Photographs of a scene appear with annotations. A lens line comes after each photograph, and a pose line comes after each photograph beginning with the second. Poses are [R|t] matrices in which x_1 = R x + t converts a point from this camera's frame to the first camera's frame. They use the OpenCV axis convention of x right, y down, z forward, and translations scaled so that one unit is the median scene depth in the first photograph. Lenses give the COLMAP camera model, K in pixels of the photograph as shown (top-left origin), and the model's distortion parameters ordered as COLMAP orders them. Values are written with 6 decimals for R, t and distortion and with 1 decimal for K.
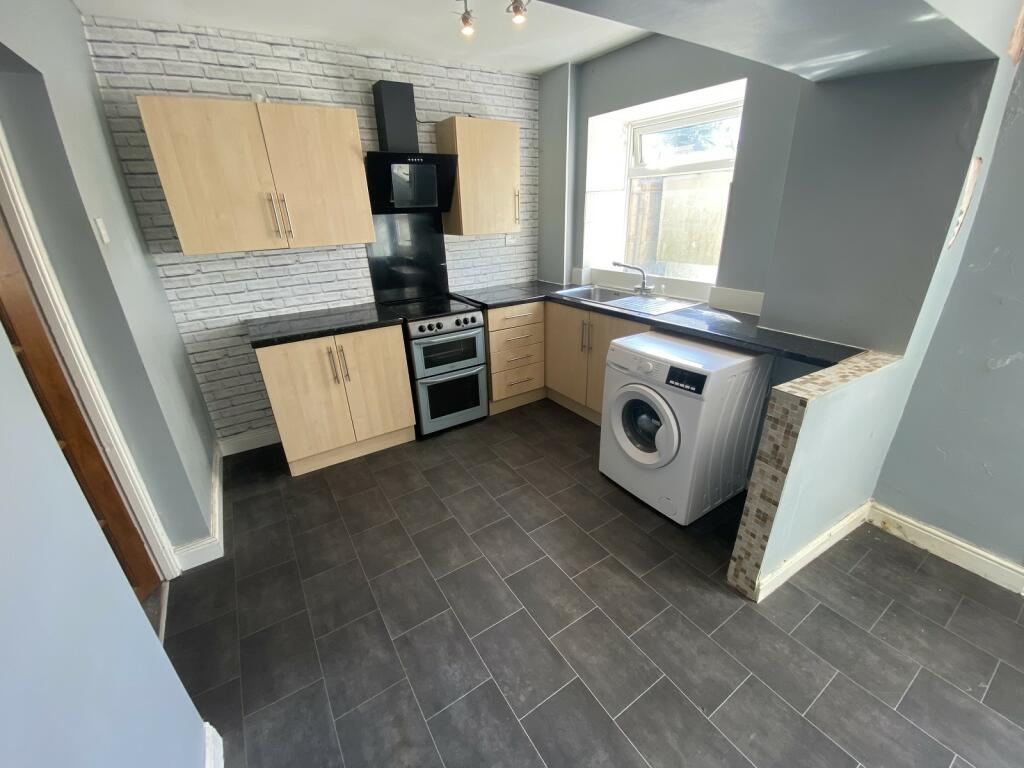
lens RADIAL K [[416.4, 0, 509.3], [0, 416.4, 384.8], [0, 0, 1]] dist [0.060980, -0.047524]
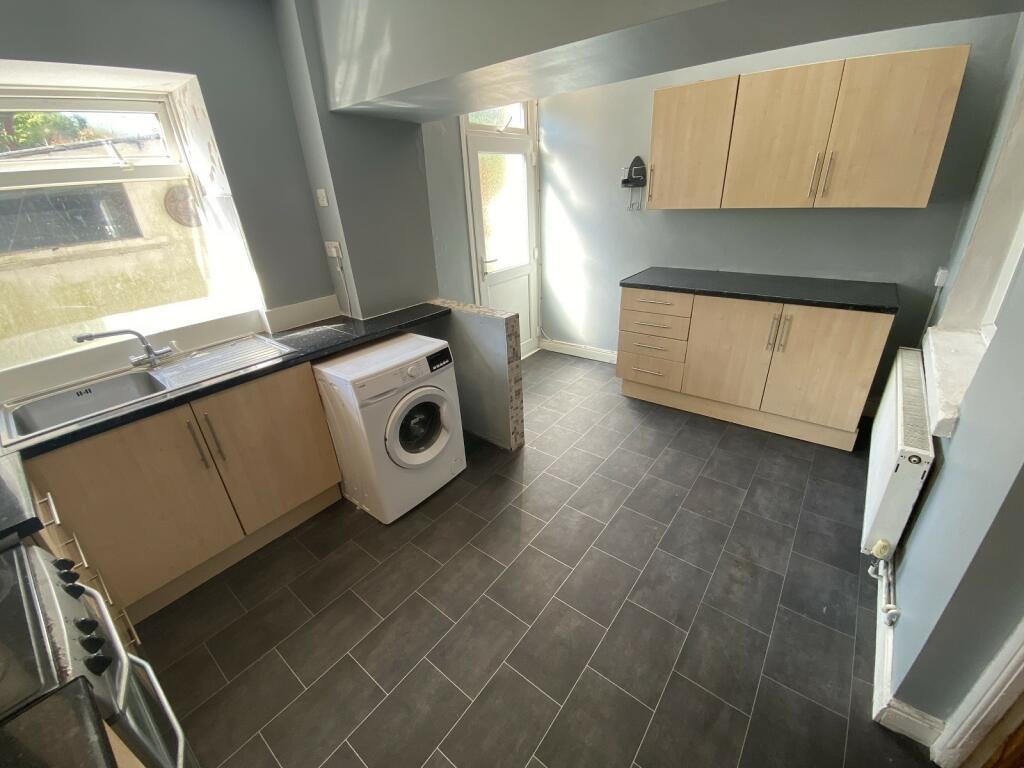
lens RADIAL K [[416.4, 0, 509.3], [0, 416.4, 384.8], [0, 0, 1]] dist [0.060980, -0.047524]
pose [[-0.324763, -0.358844, 0.875077, -0.670409], [0.423660, 0.772019, 0.473813, -0.414652], [-0.845601, 0.524612, -0.098695, 0.960240]]
